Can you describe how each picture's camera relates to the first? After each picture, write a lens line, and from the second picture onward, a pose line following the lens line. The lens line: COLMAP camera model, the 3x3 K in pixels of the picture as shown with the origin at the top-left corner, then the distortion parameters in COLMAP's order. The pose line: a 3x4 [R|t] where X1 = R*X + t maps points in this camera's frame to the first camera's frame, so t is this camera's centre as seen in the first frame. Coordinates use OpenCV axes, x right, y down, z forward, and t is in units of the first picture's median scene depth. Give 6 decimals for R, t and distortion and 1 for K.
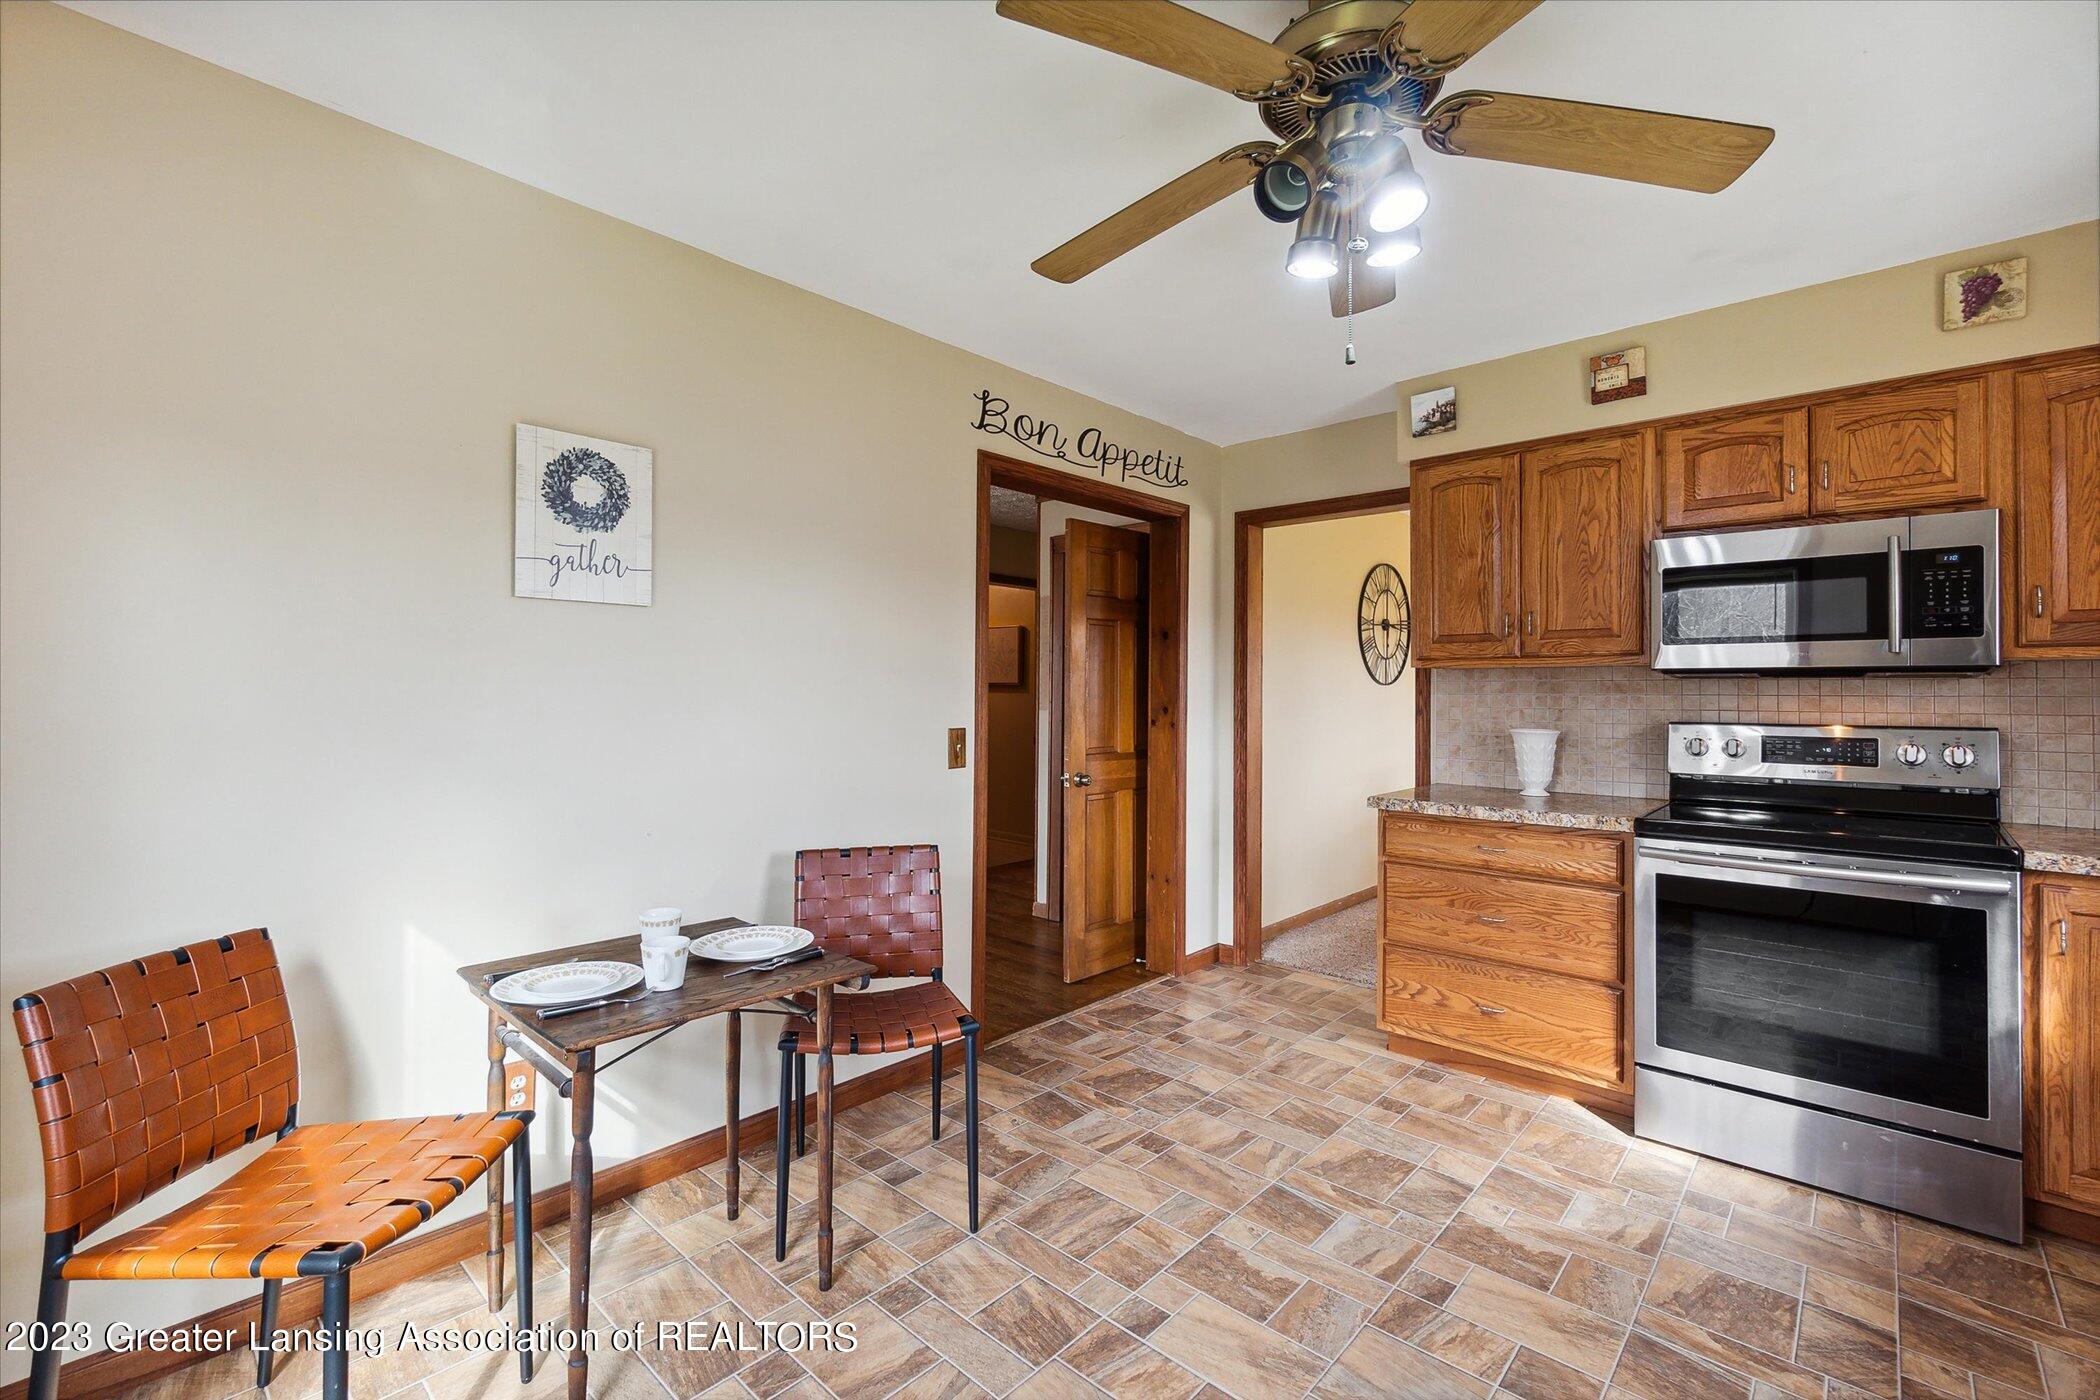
lens RADIAL K [[925.1, 0, 1058.1], [0, 925.1, 683.7], [0, 0, 1]] dist [-0.002171, 0.000461]
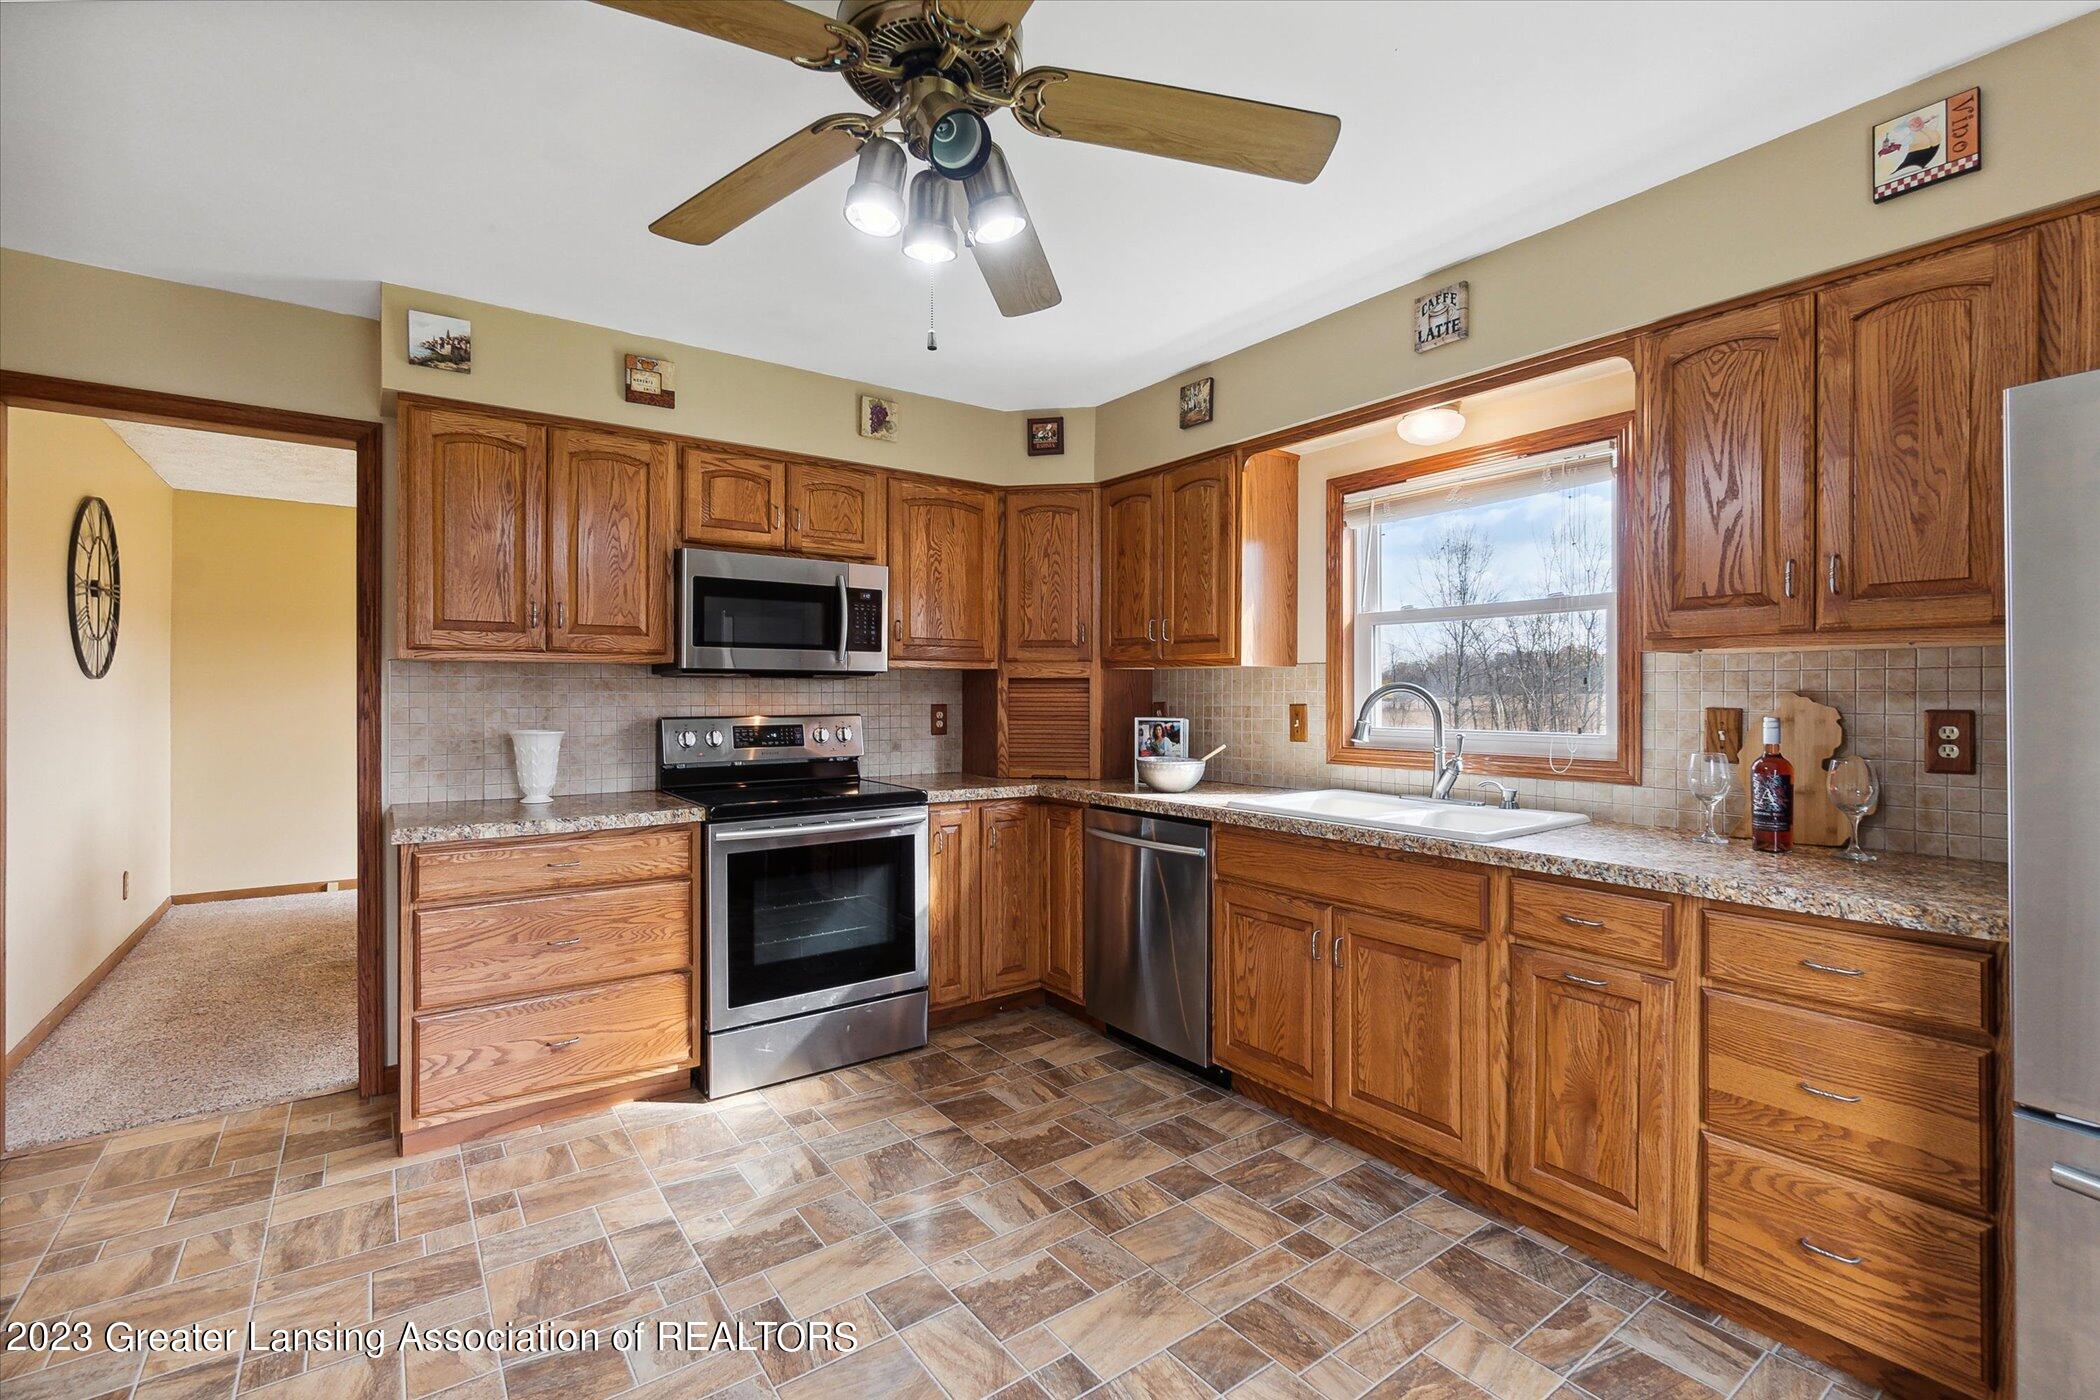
lens RADIAL K [[925.1, 0, 1045.7], [0, 925.1, 693.9], [0, 0, 1]] dist [-0.002171, 0.000461]
pose [[0.190444, -0.005927, 0.981680, -0.331692], [-0.008898, 0.999930, 0.007764, 0.001990], [-0.981658, -0.010213, 0.190378, 0.381471]]
